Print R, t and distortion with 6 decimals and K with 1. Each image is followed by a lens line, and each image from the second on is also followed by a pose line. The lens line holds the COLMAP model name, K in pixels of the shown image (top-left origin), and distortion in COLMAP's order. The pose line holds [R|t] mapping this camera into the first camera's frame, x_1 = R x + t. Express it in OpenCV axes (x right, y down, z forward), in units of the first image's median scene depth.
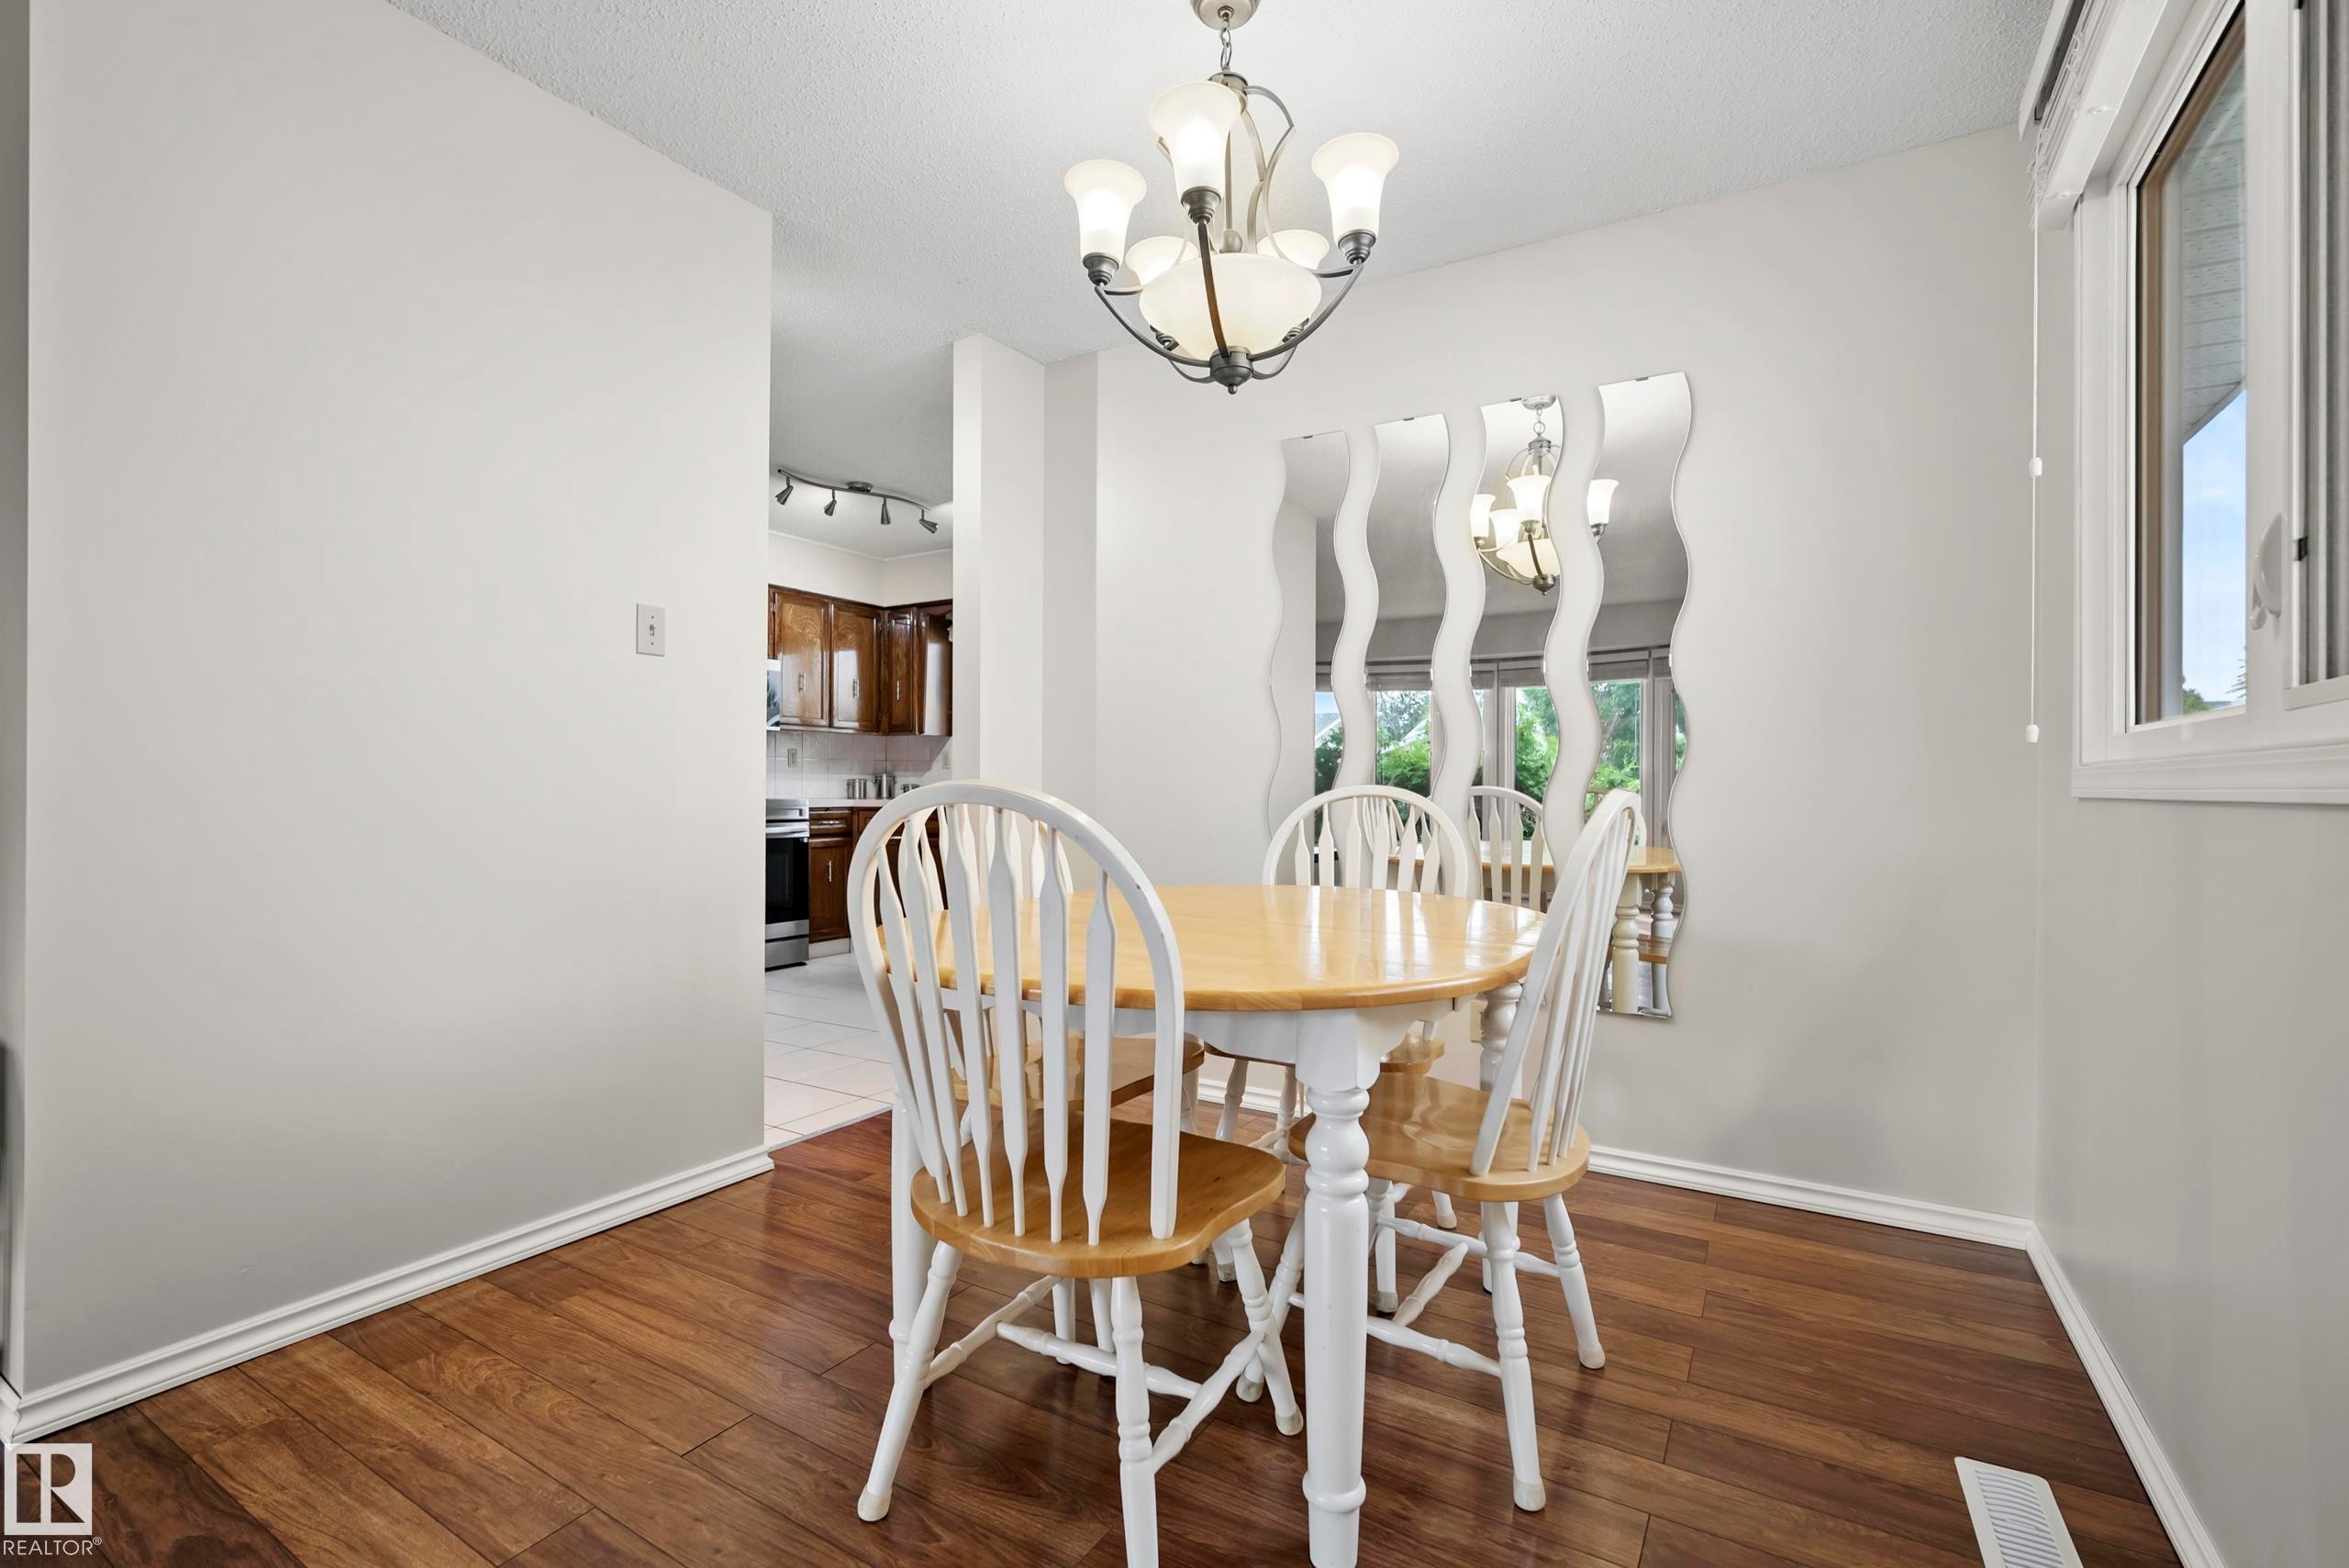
lens RADIAL K [[1042.5, 0, 1174.2], [0, 1042.5, 786.8], [0, 0, 1]] dist [-0.015410, 0.001551]
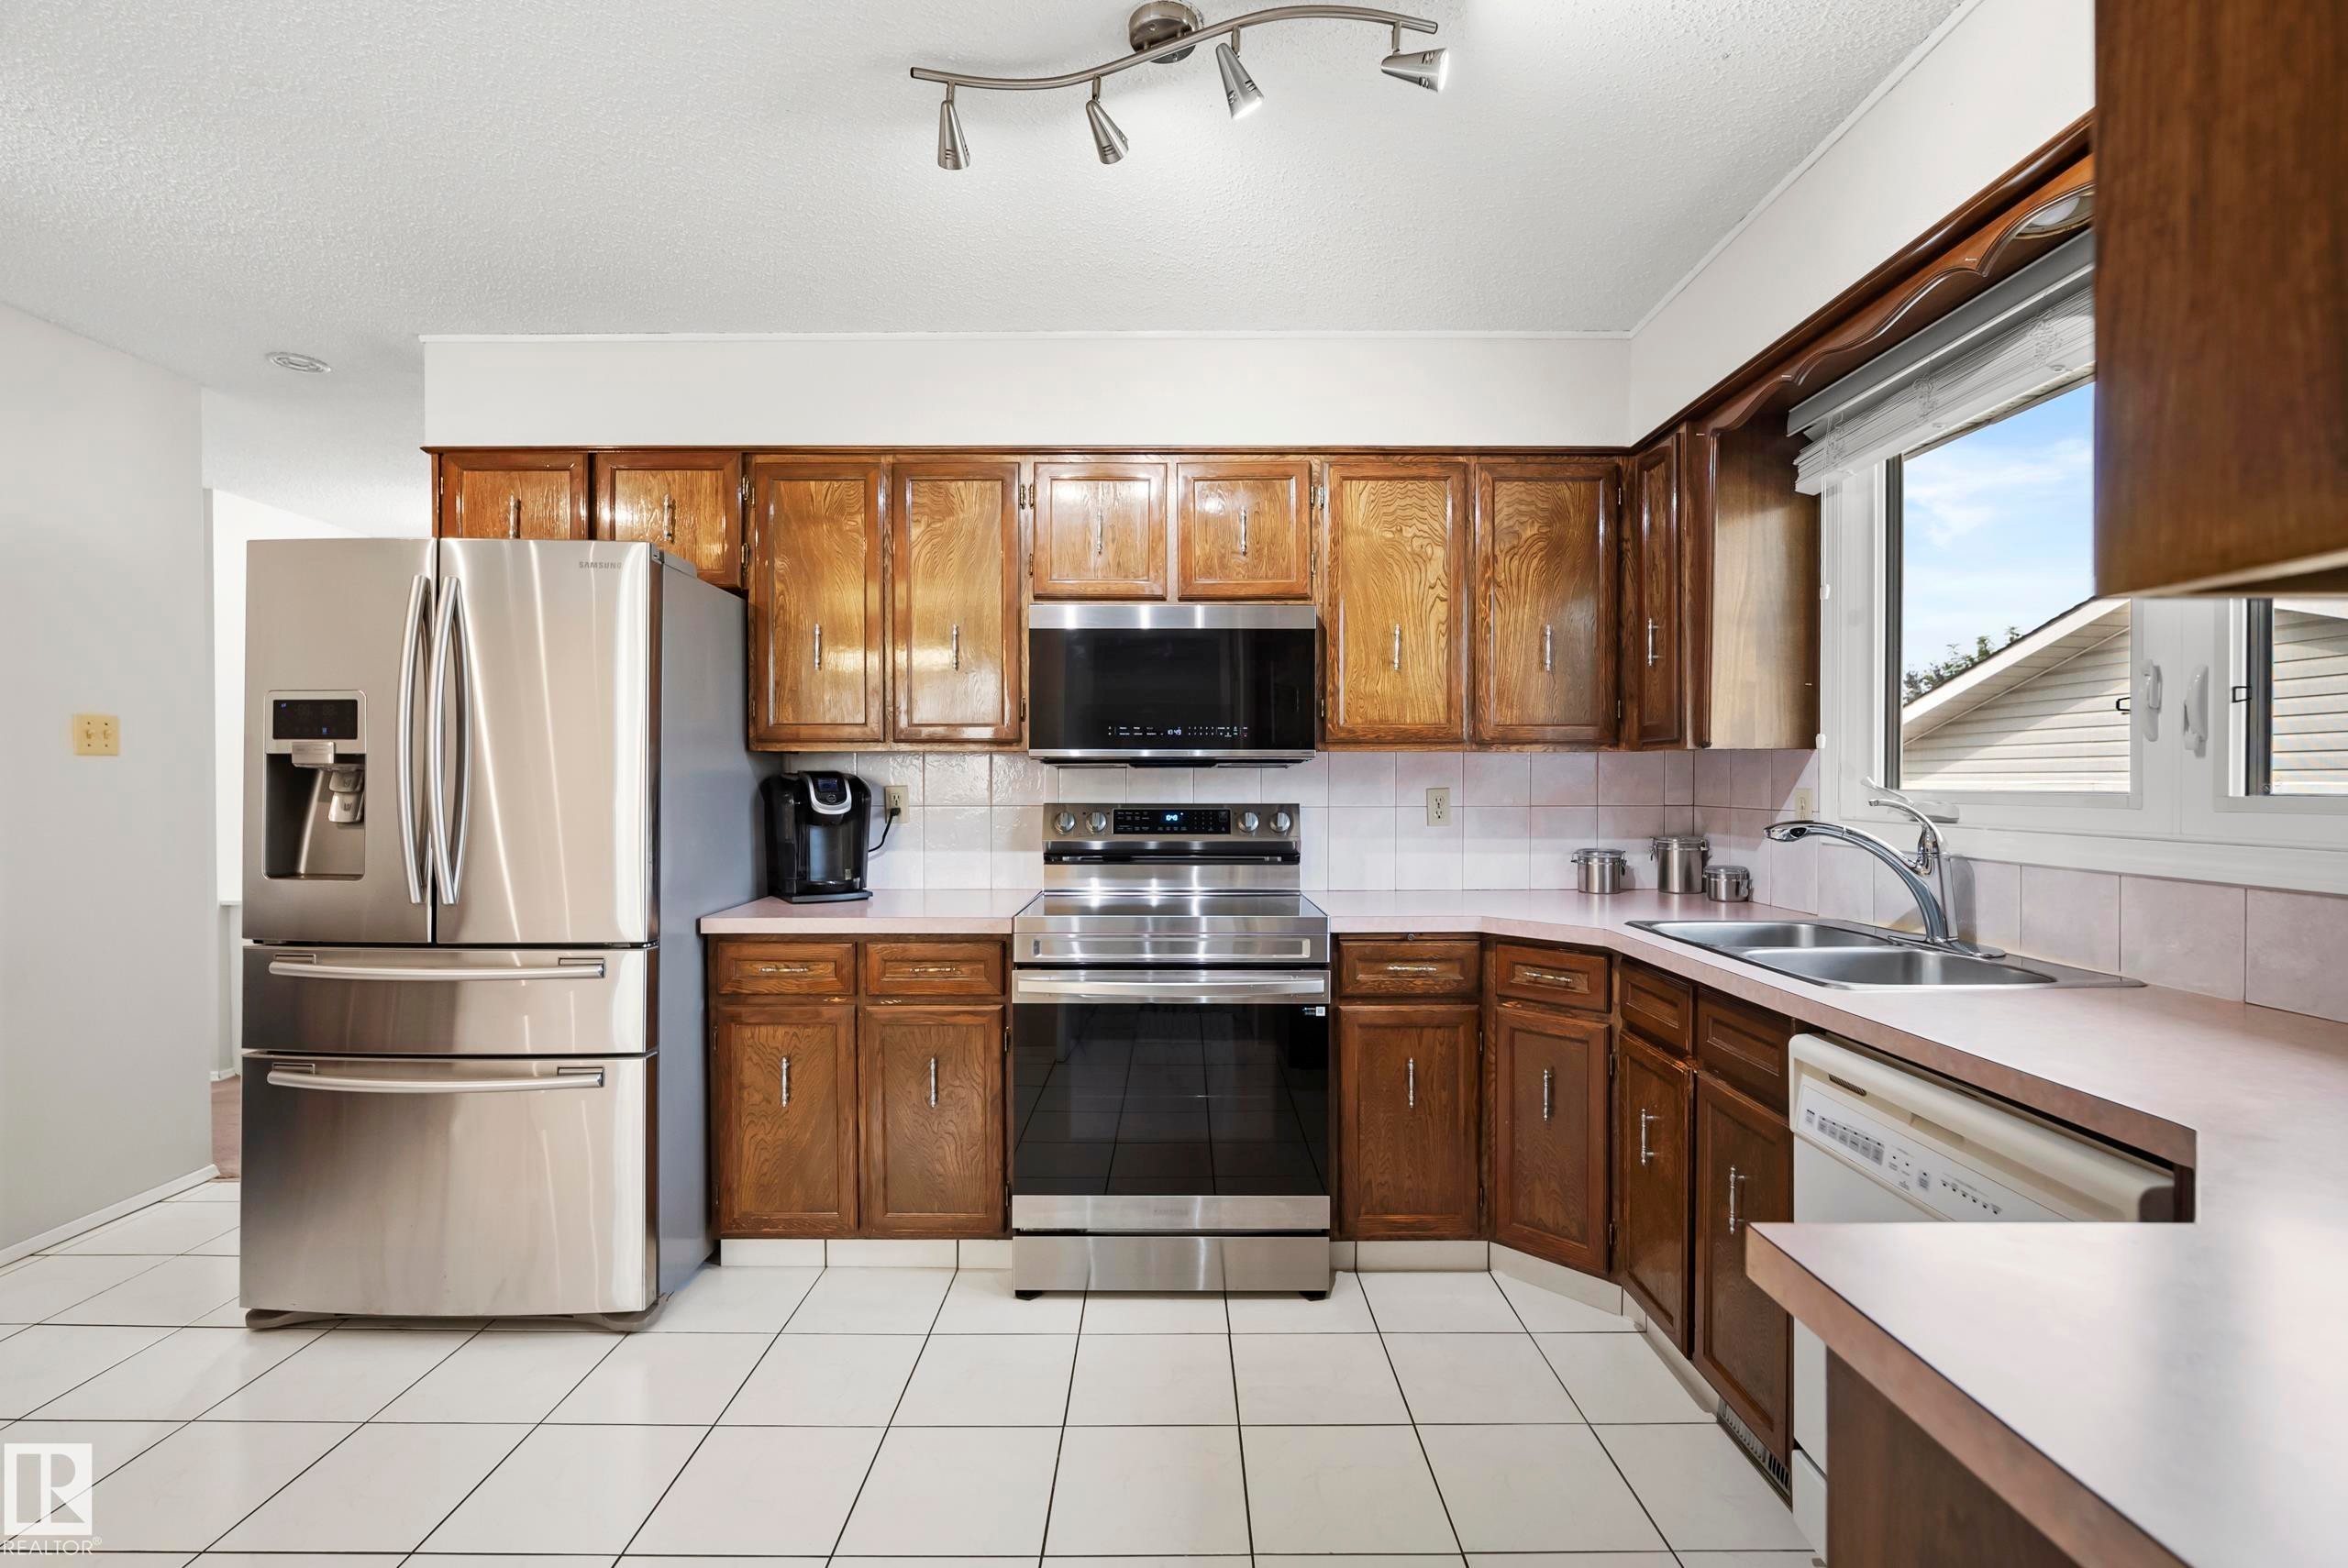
lens RADIAL K [[1042.0, 0, 1172.2], [0, 1042.0, 788.6], [0, 0, 1]] dist [-0.015410, 0.001551]
pose [[0.516951, -0.000345, -0.856015, -0.015376], [0.003107, 0.999994, 0.001473, -0.036709], [0.856009, -0.003421, 0.516949, 0.639264]]
